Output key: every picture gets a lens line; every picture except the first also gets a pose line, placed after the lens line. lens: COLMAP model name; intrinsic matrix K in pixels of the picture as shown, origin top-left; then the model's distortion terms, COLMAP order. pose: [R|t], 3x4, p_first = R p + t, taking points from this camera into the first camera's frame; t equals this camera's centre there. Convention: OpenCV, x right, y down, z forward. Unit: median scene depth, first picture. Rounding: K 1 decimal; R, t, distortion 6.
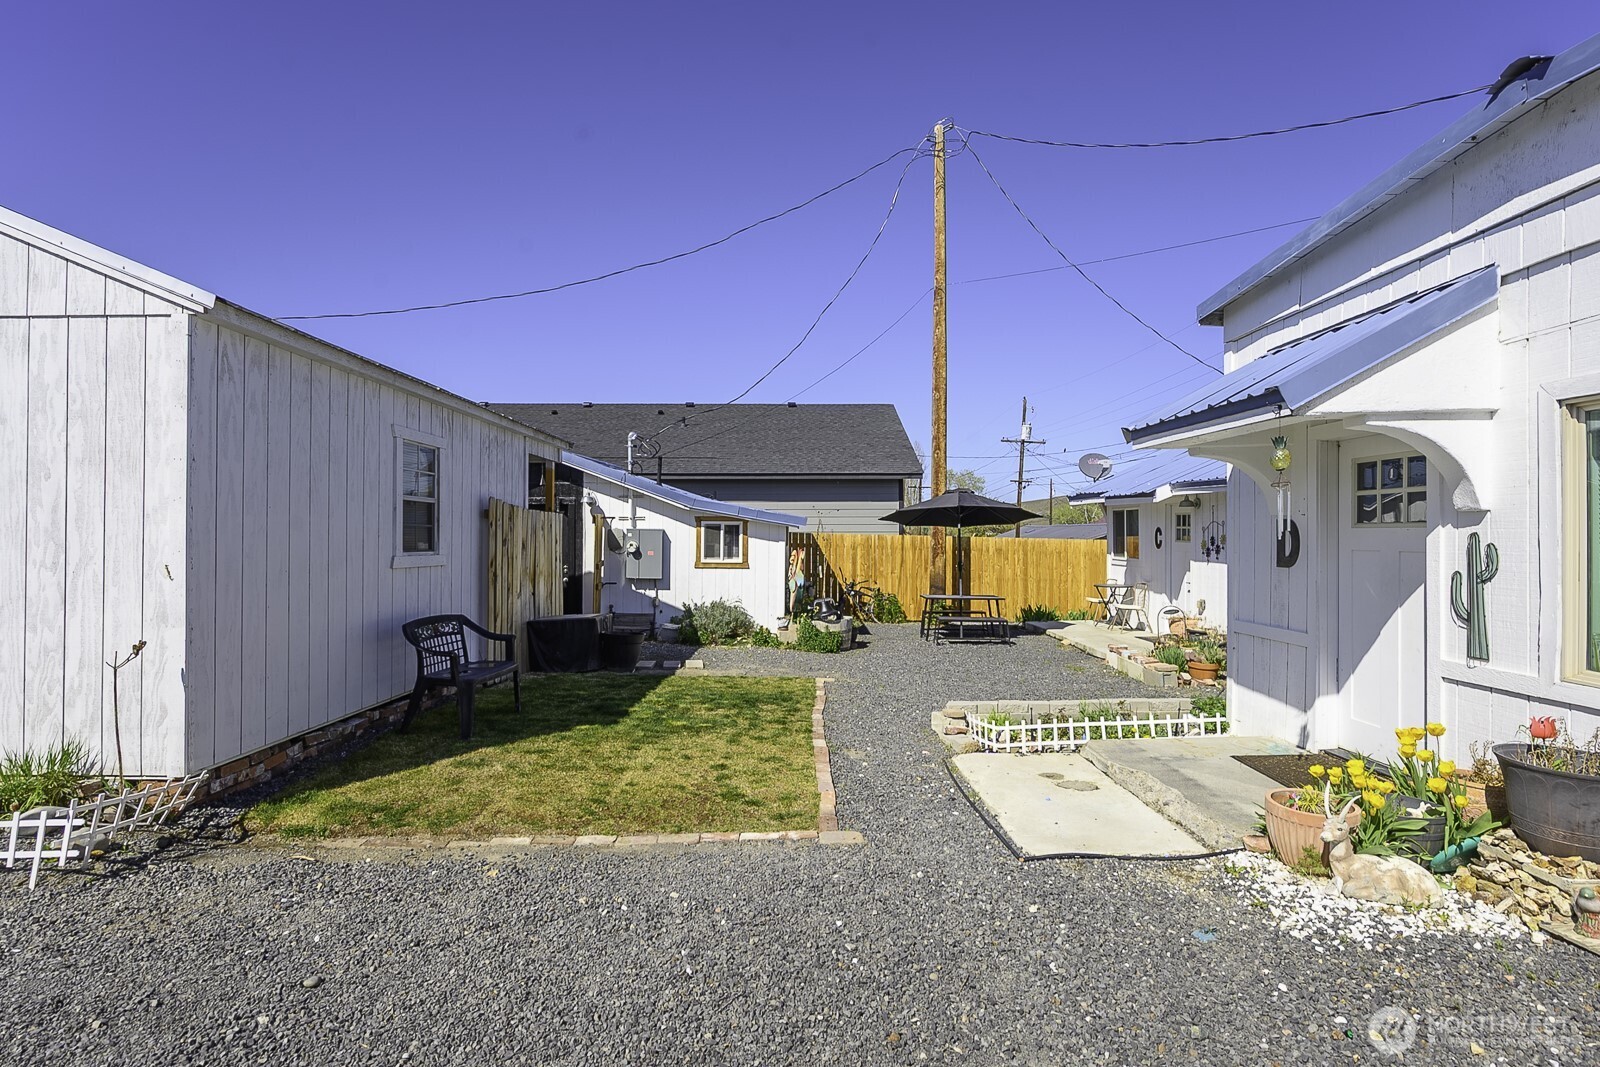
lens RADIAL K [[800.1, 0, 800.0], [0, 800.1, 533.5], [0, 0, 1]] dist [-0.001239, -0.000463]
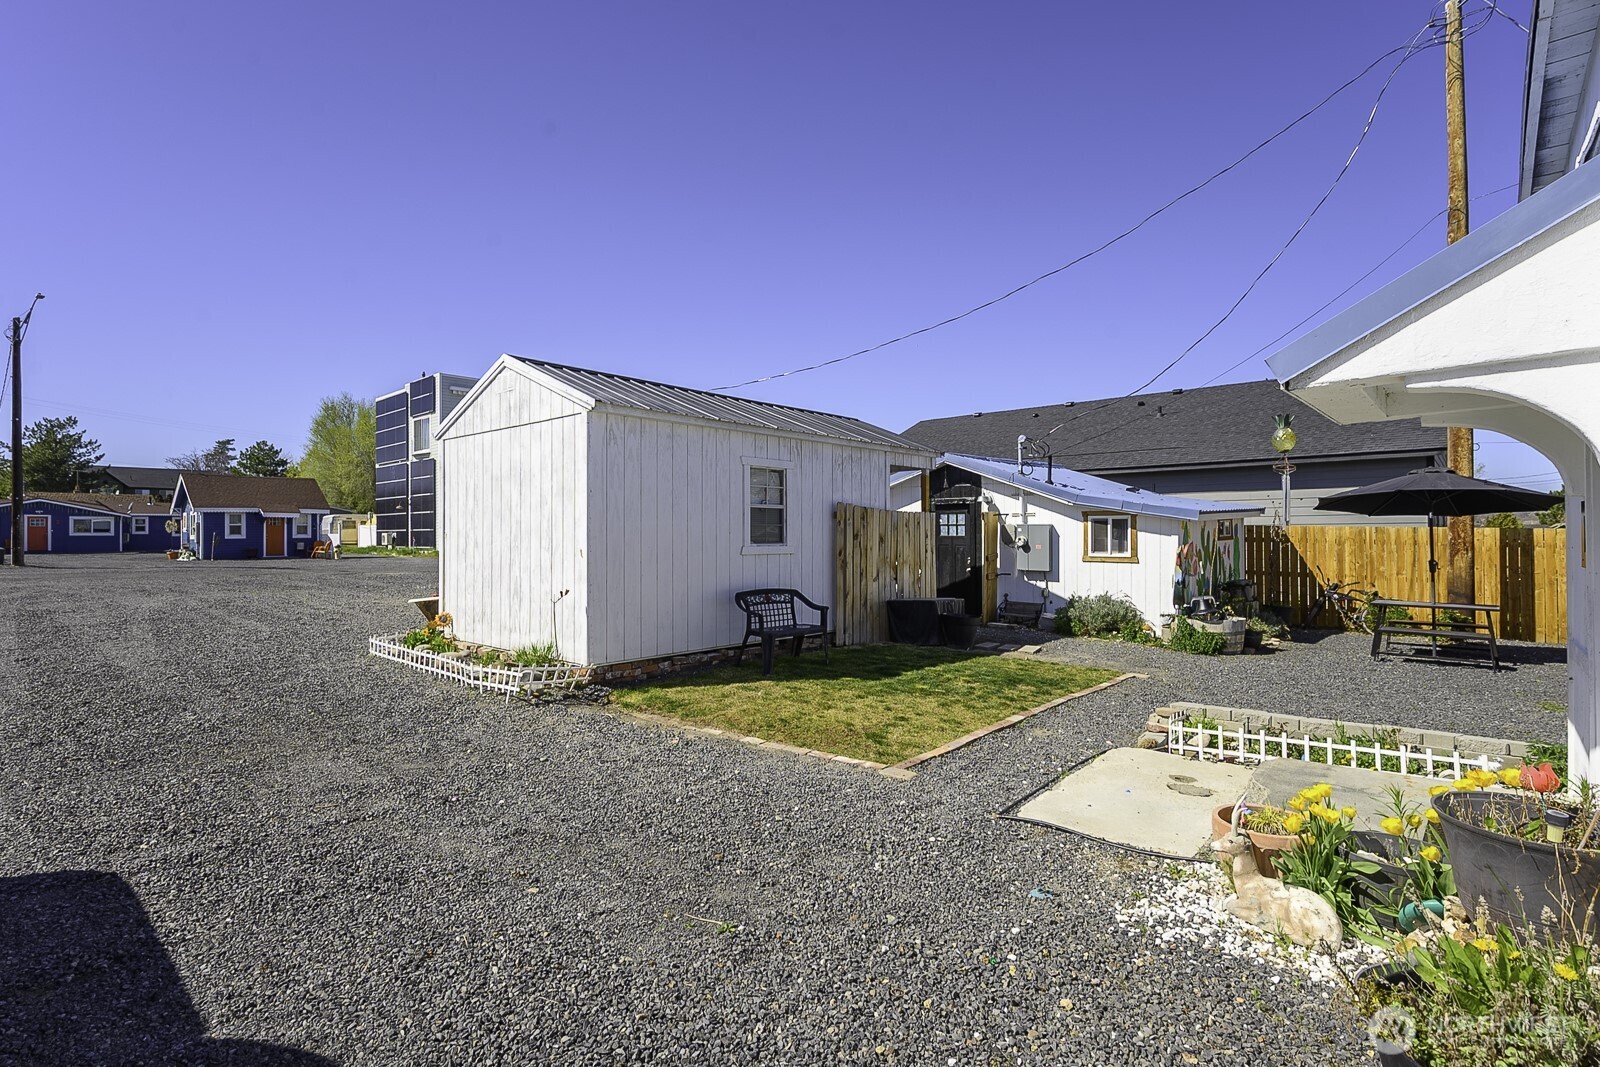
lens RADIAL K [[776.2, 0, 769.6], [0, 776.2, 528.6], [0, 0, 1]] dist [-0.003288, -0.000282]
pose [[0.737824, -0.010110, -0.674917, 0.275814], [0.009554, 0.999944, -0.004535, 0.001600], [0.674925, -0.003102, 0.737879, -0.008203]]
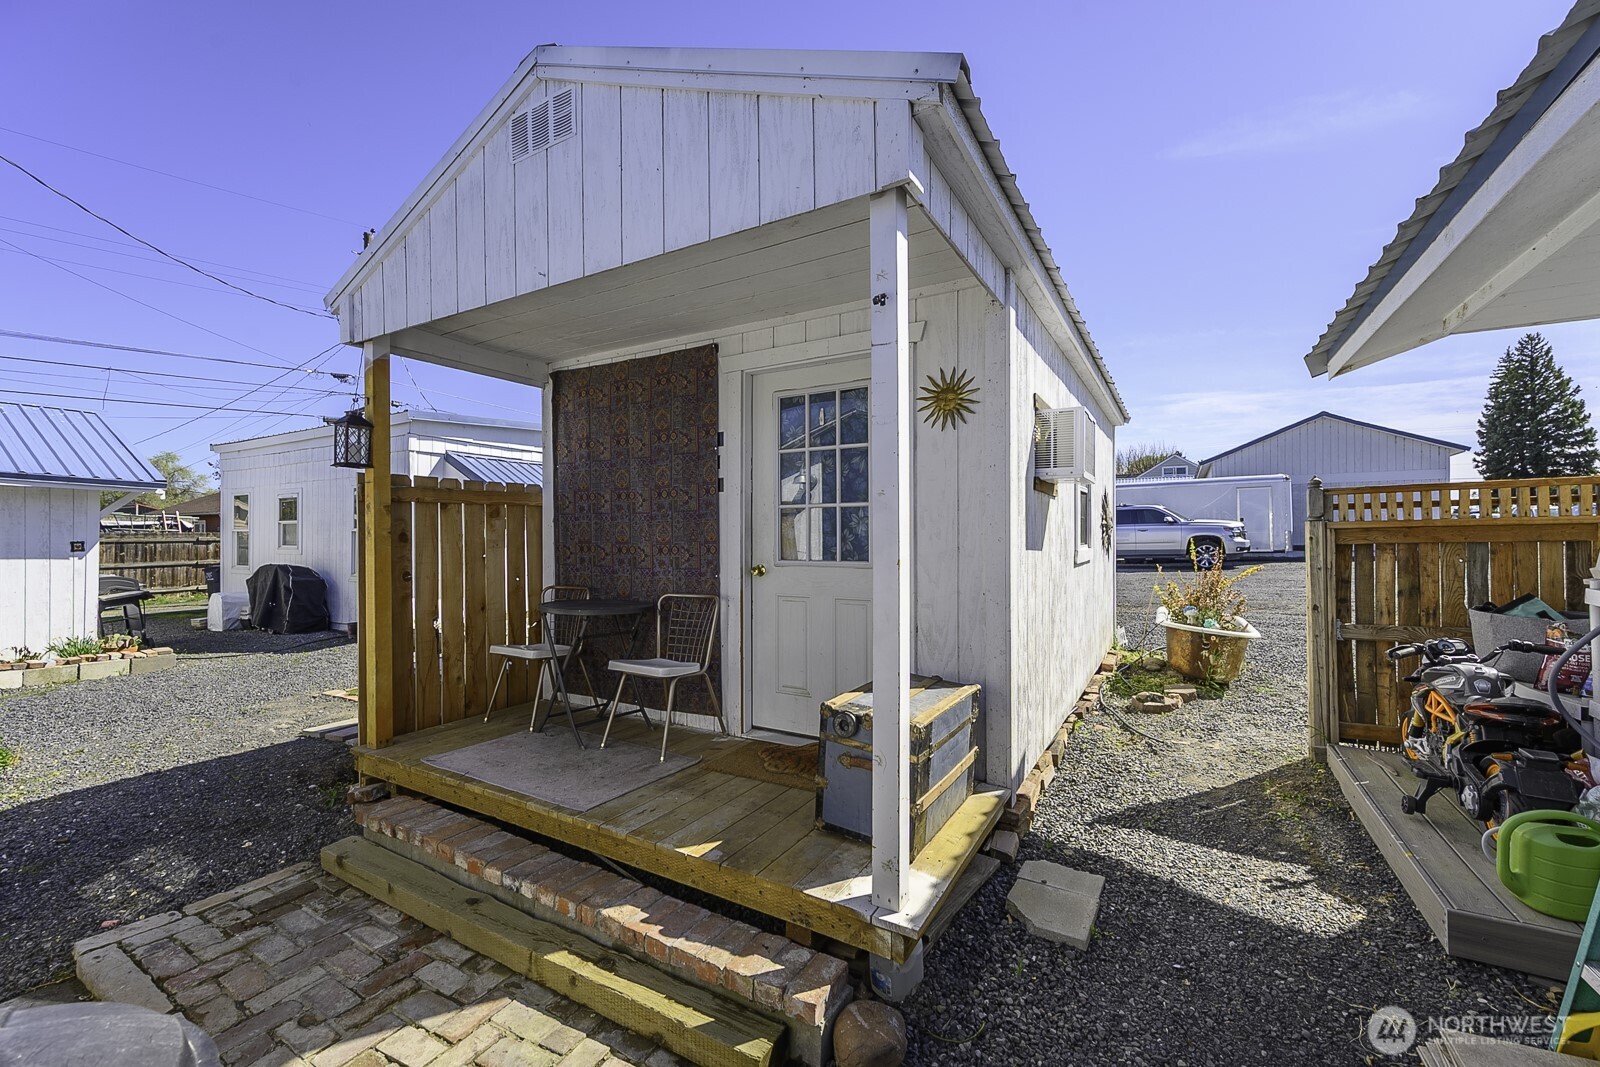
lens RADIAL K [[646.4, 0, 800.0], [0, 646.4, 533.5], [0, 0, 1]] dist [0.000792, 0.000513]
pose [[-0.868545, 0.002223, 0.495605, -0.618429], [-0.001048, 0.999979, -0.006323, 0.008088], [-0.495609, -0.006012, -0.868525, 1.100124]]
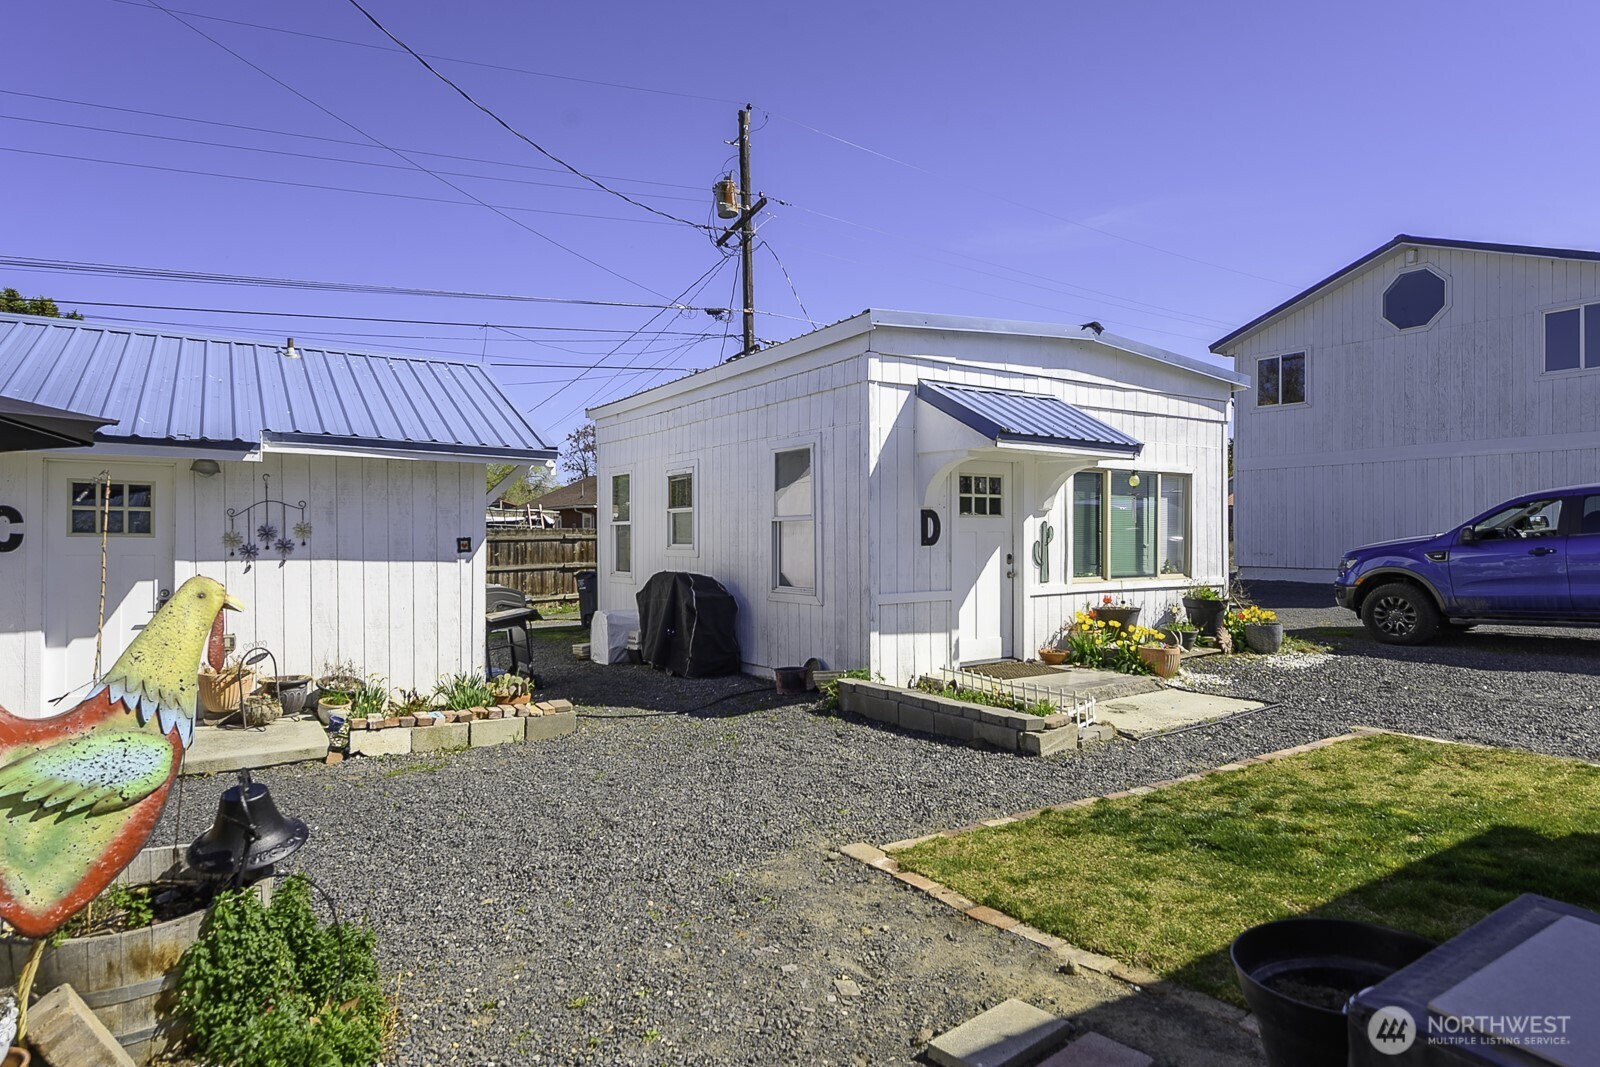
lens RADIAL K [[898.5, 0, 800.0], [0, 898.5, 533.5], [0, 0, 1]] dist [-0.005613, -0.000554]
pose [[-0.547242, 0.003481, 0.836967, -0.275846], [0.003358, 0.999992, -0.001963, 0.012489], [-0.836968, 0.001736, -0.547249, 1.033754]]
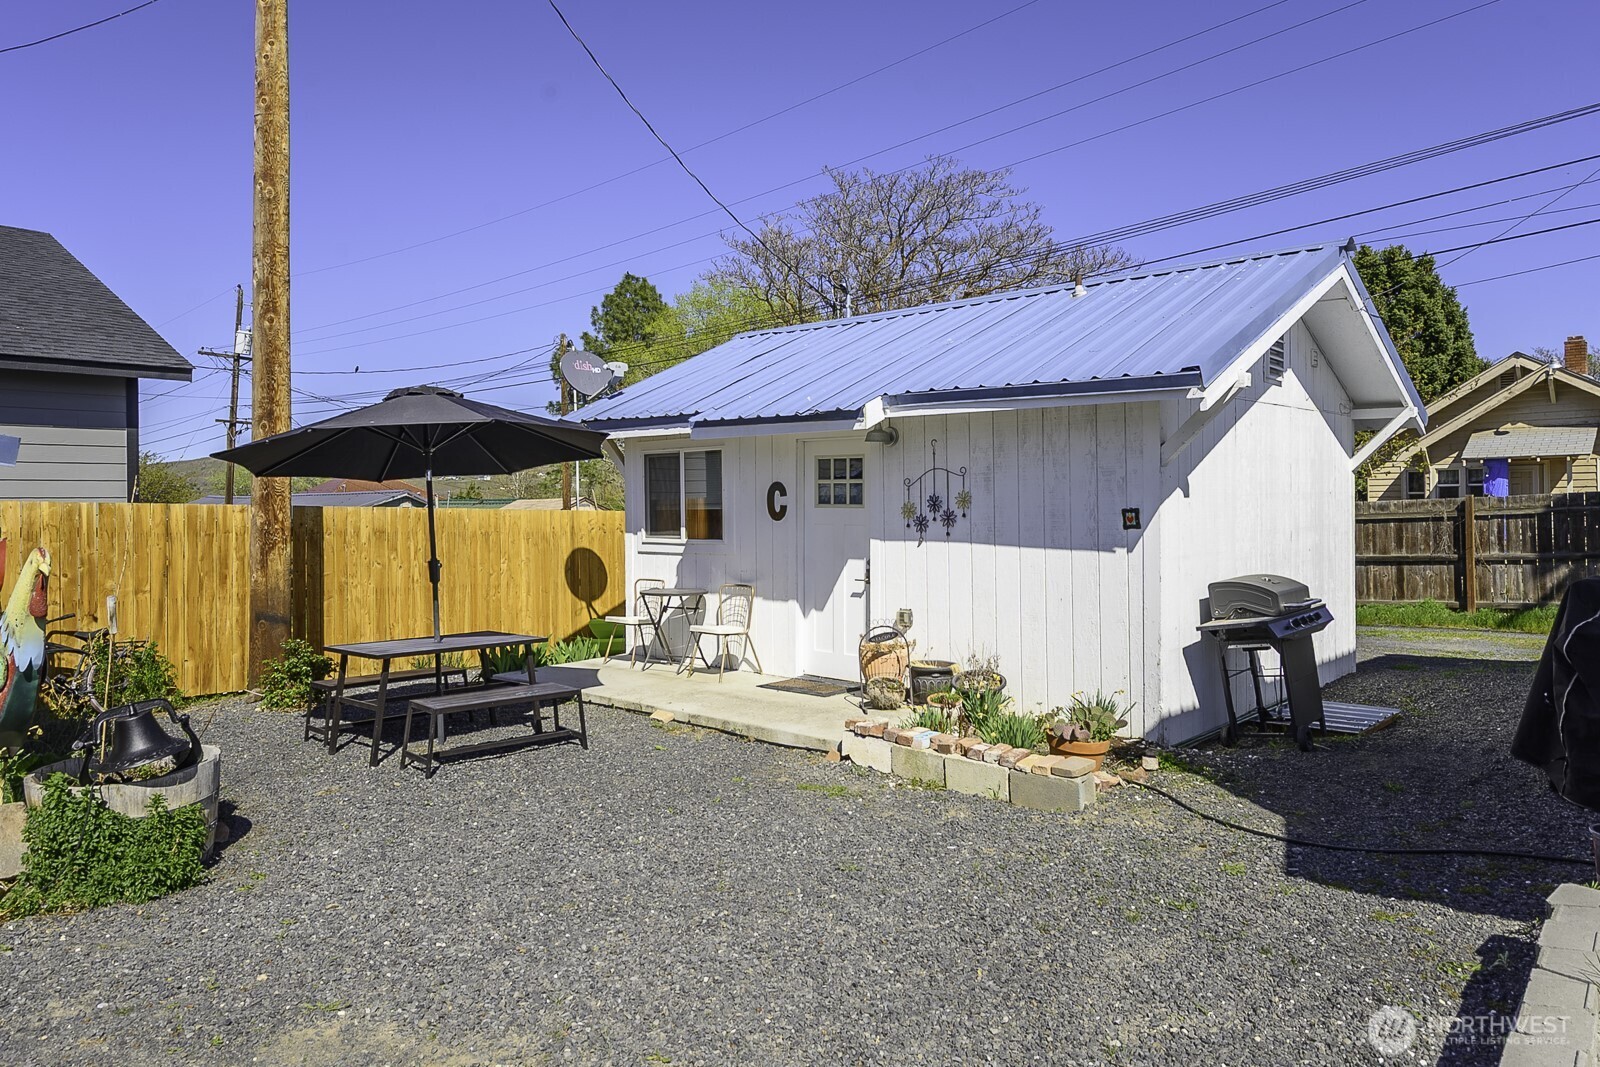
lens RADIAL K [[1054.7, 0, 790.3], [0, 1054.7, 501.5], [0, 0, 1]] dist [-0.004934, -0.001414]
pose [[0.681605, -0.003032, 0.731714, -0.091971], [0.008751, 0.999954, -0.004008, 0.010055], [-0.731668, 0.009135, 0.681600, 0.571227]]
